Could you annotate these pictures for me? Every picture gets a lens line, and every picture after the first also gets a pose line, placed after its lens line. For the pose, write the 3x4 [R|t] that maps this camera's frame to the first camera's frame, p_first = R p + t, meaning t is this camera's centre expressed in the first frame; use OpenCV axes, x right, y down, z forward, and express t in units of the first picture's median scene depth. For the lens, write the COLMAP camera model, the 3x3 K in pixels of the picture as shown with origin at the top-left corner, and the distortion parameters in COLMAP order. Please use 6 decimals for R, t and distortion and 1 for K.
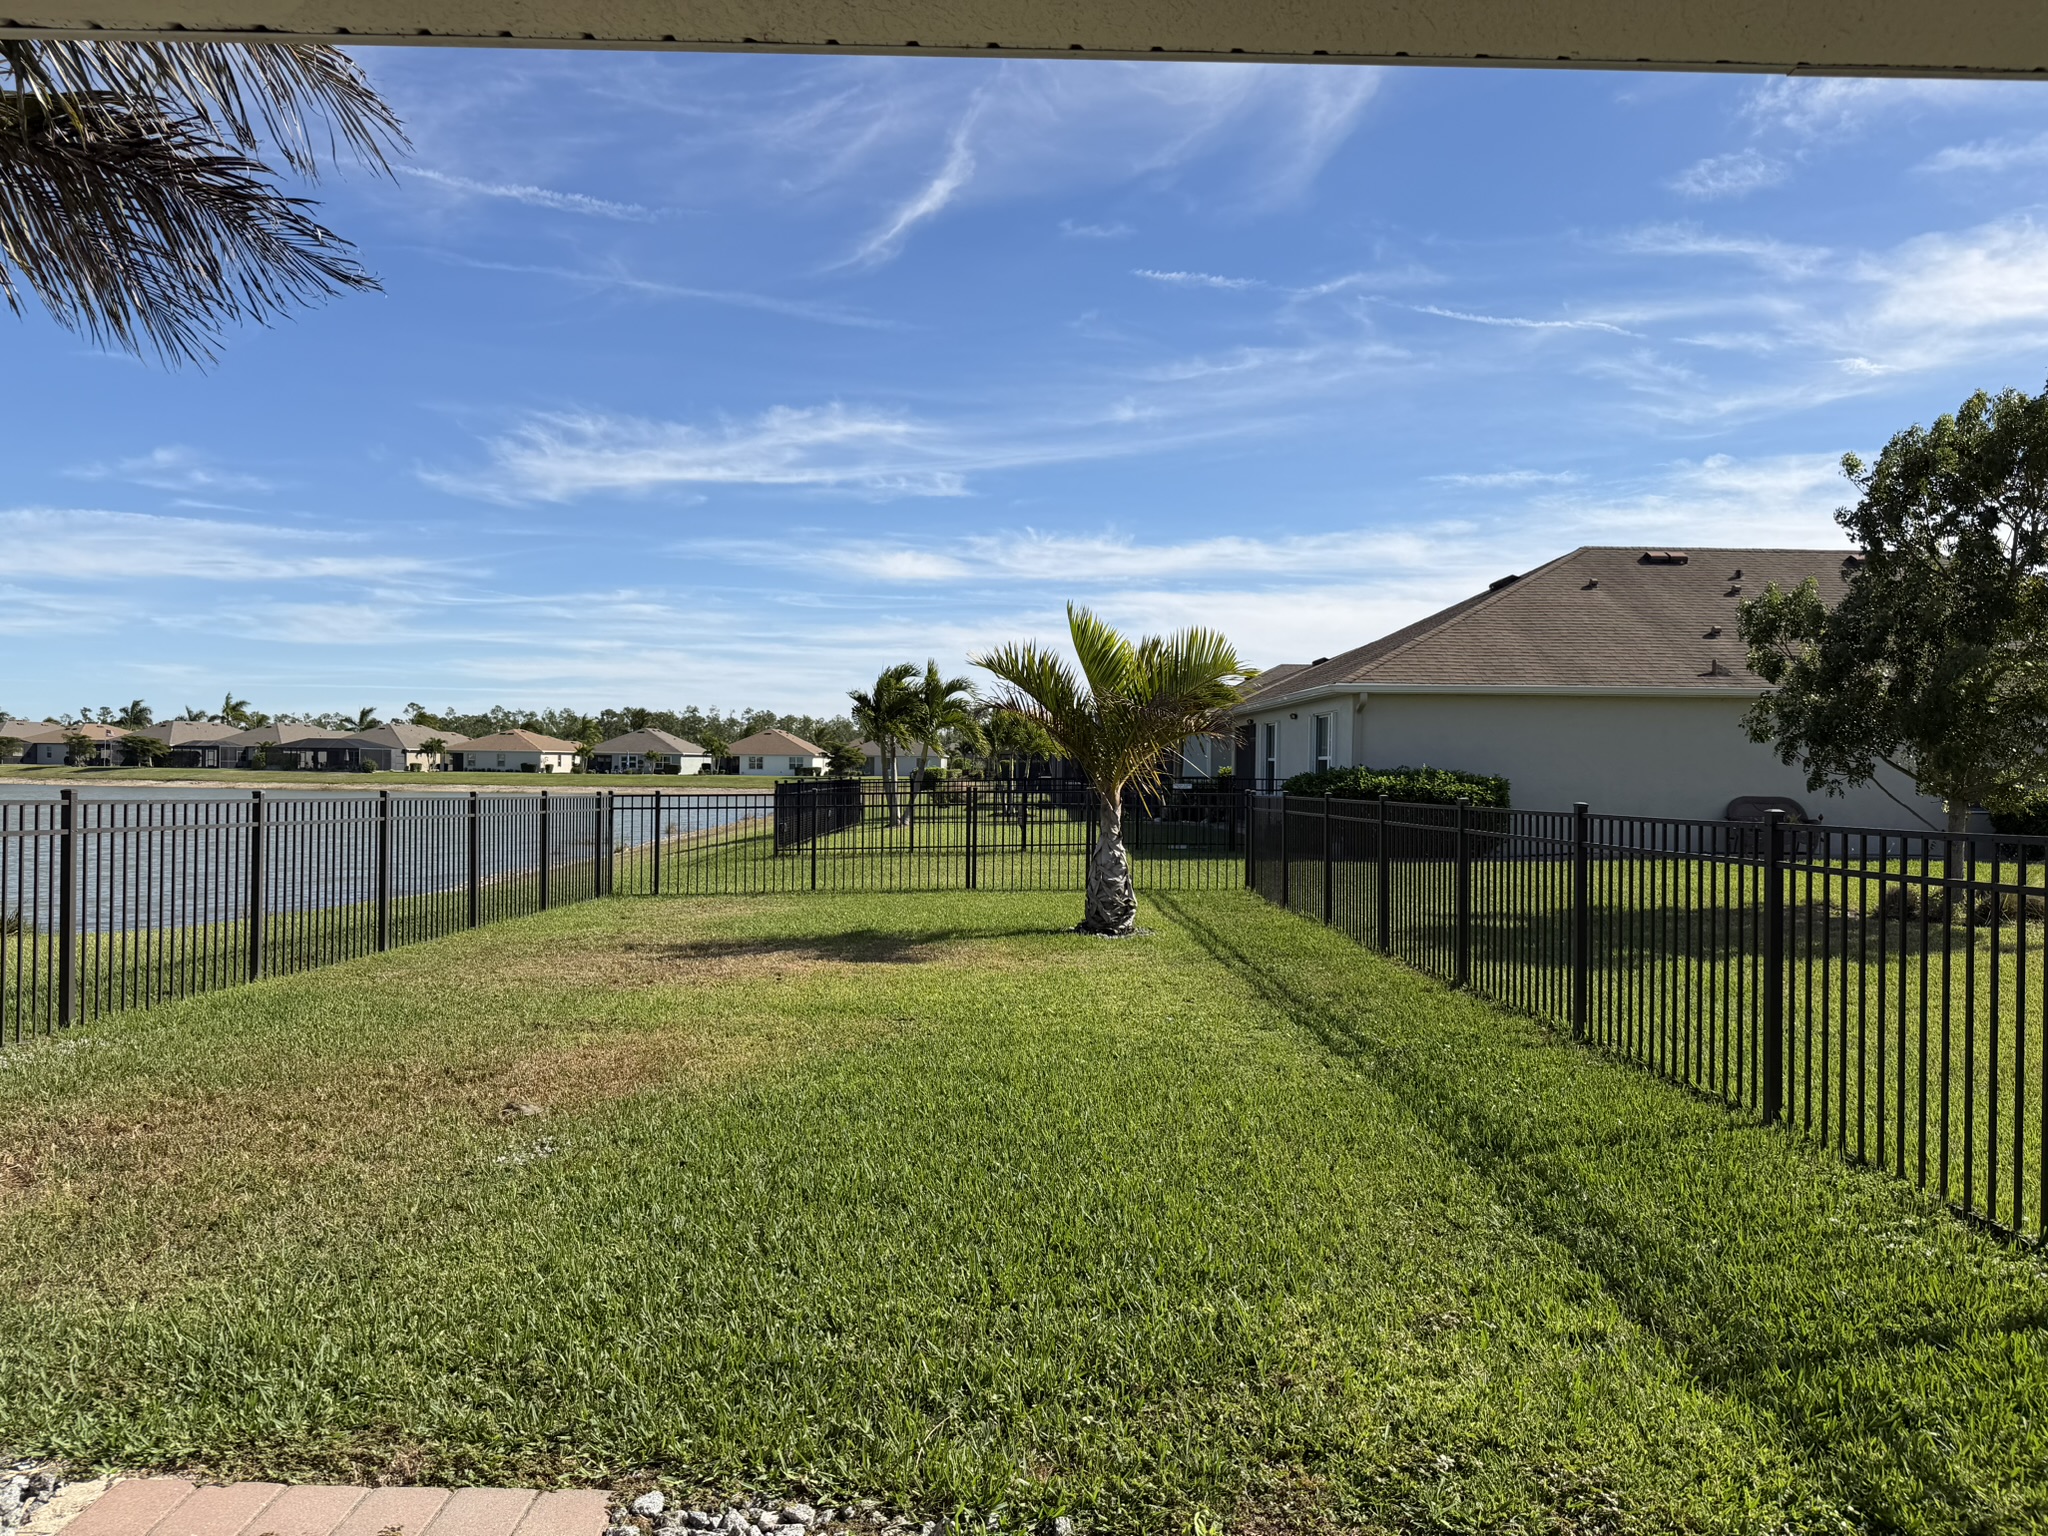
lens RADIAL K [[1439.7, 0, 1025.3], [0, 1439.7, 766.6], [0, 0, 1]] dist [-0.000902, -0.026149]
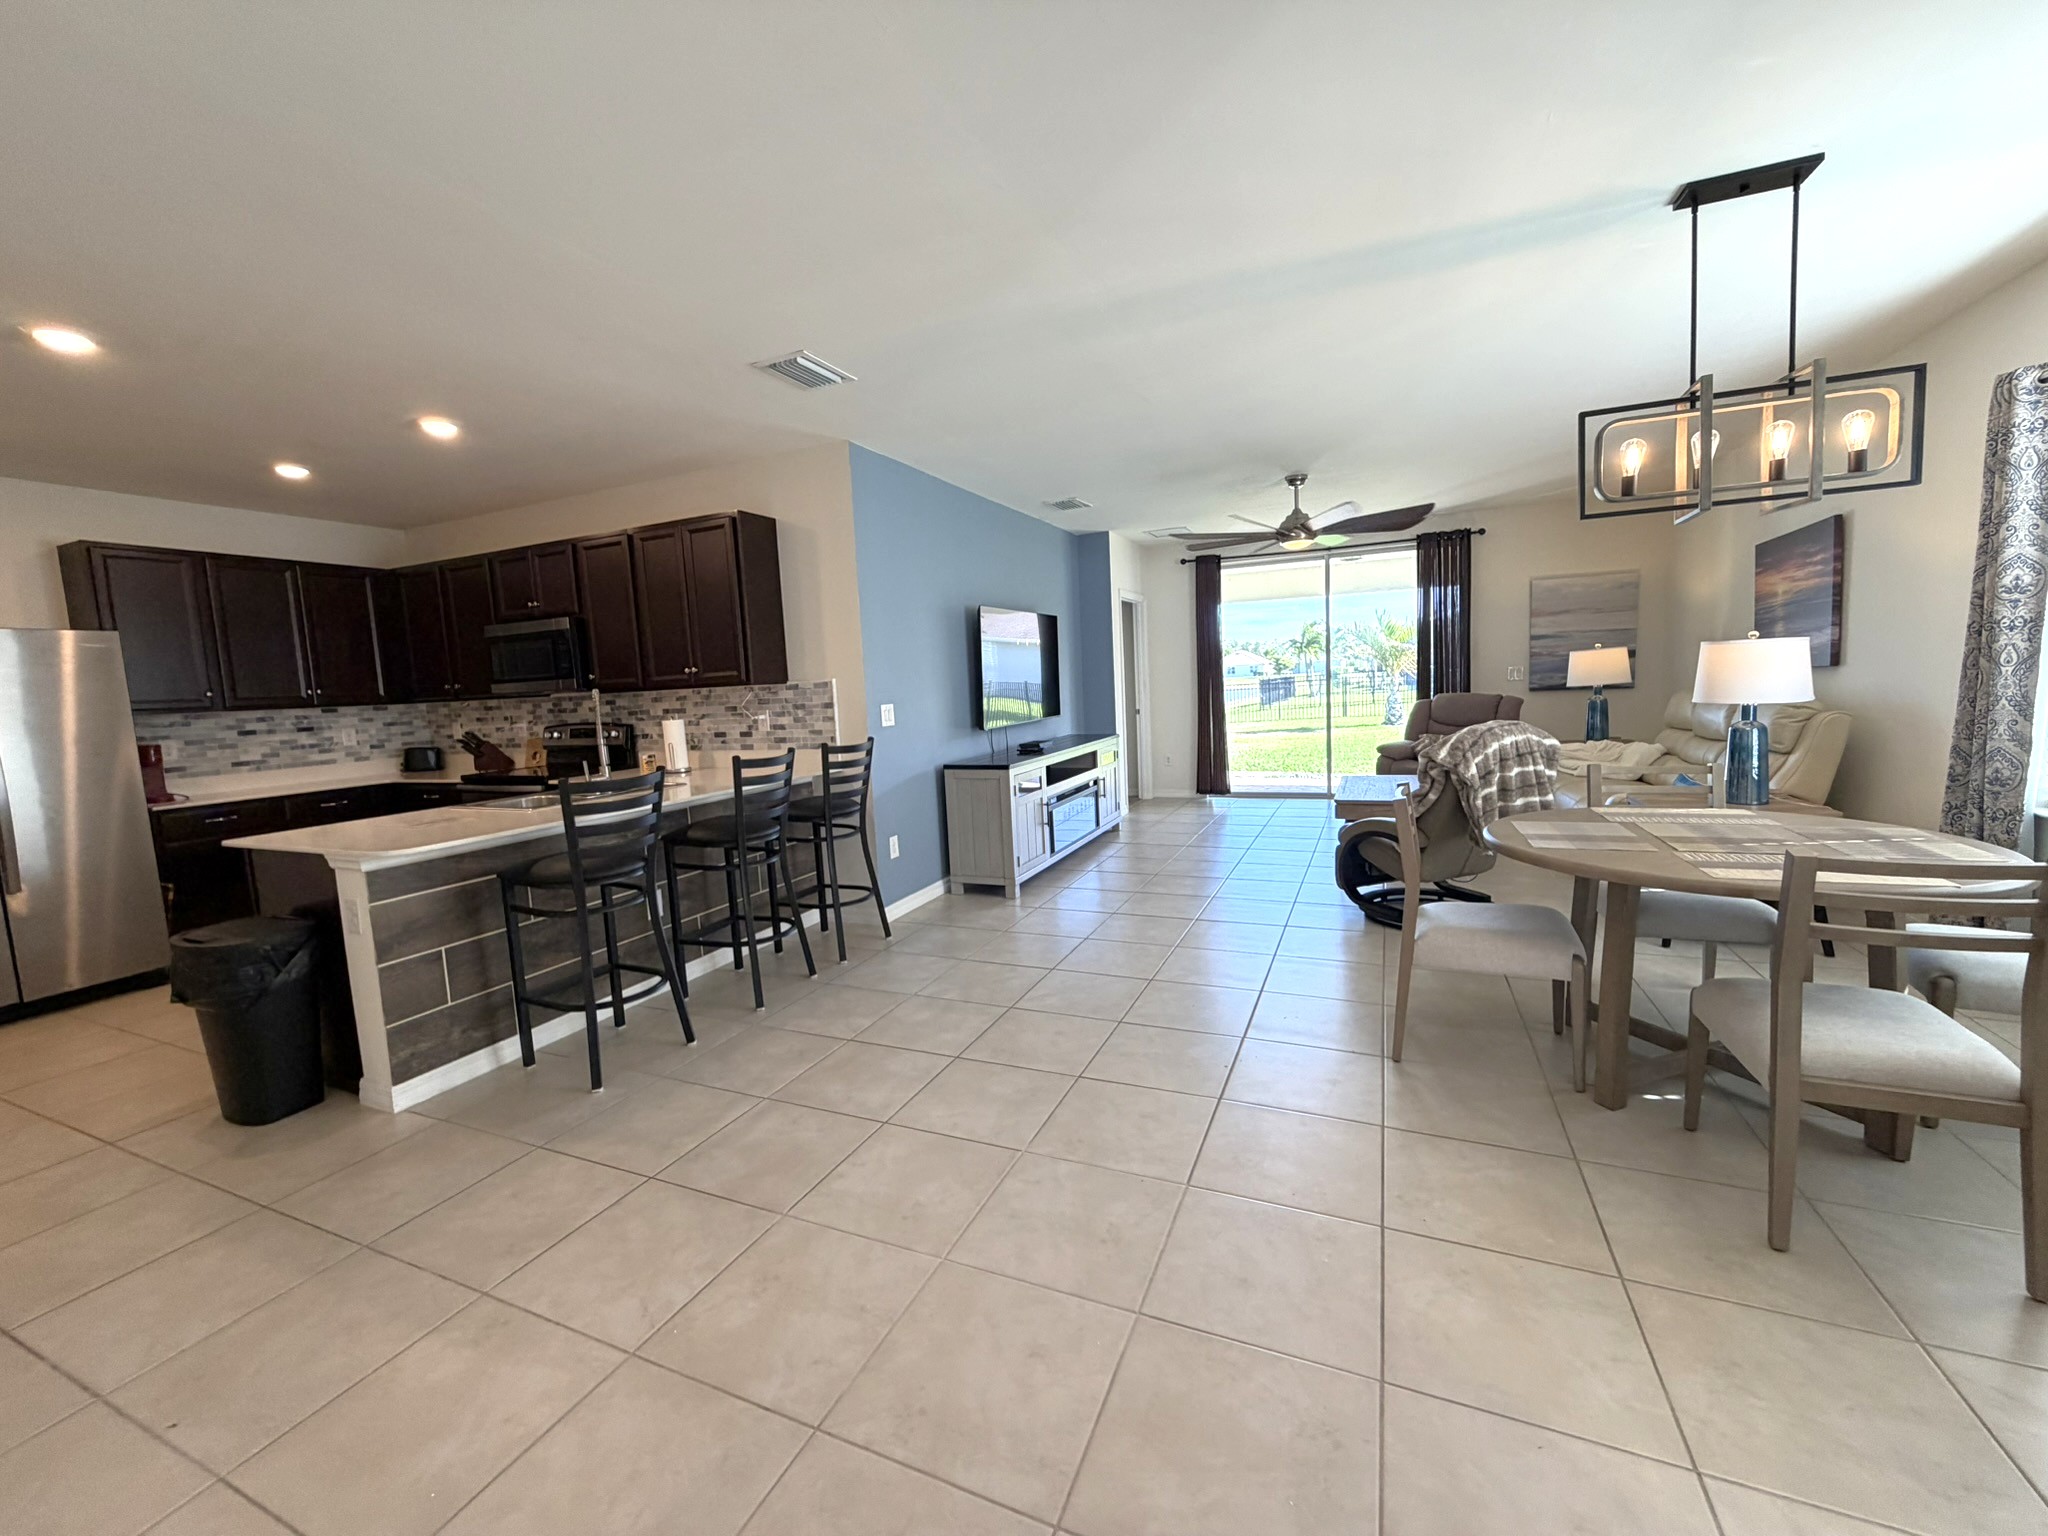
lens RADIAL K [[810.7, 0, 1031.0], [0, 810.7, 768.0], [0, 0, 1]] dist [-0.017494, 0.000233]
pose [[0.913650, -0.010865, -0.406355, 0.019604], [0.058424, 0.992774, 0.104816, -0.003969], [0.402280, -0.119506, 0.907683, -0.299952]]
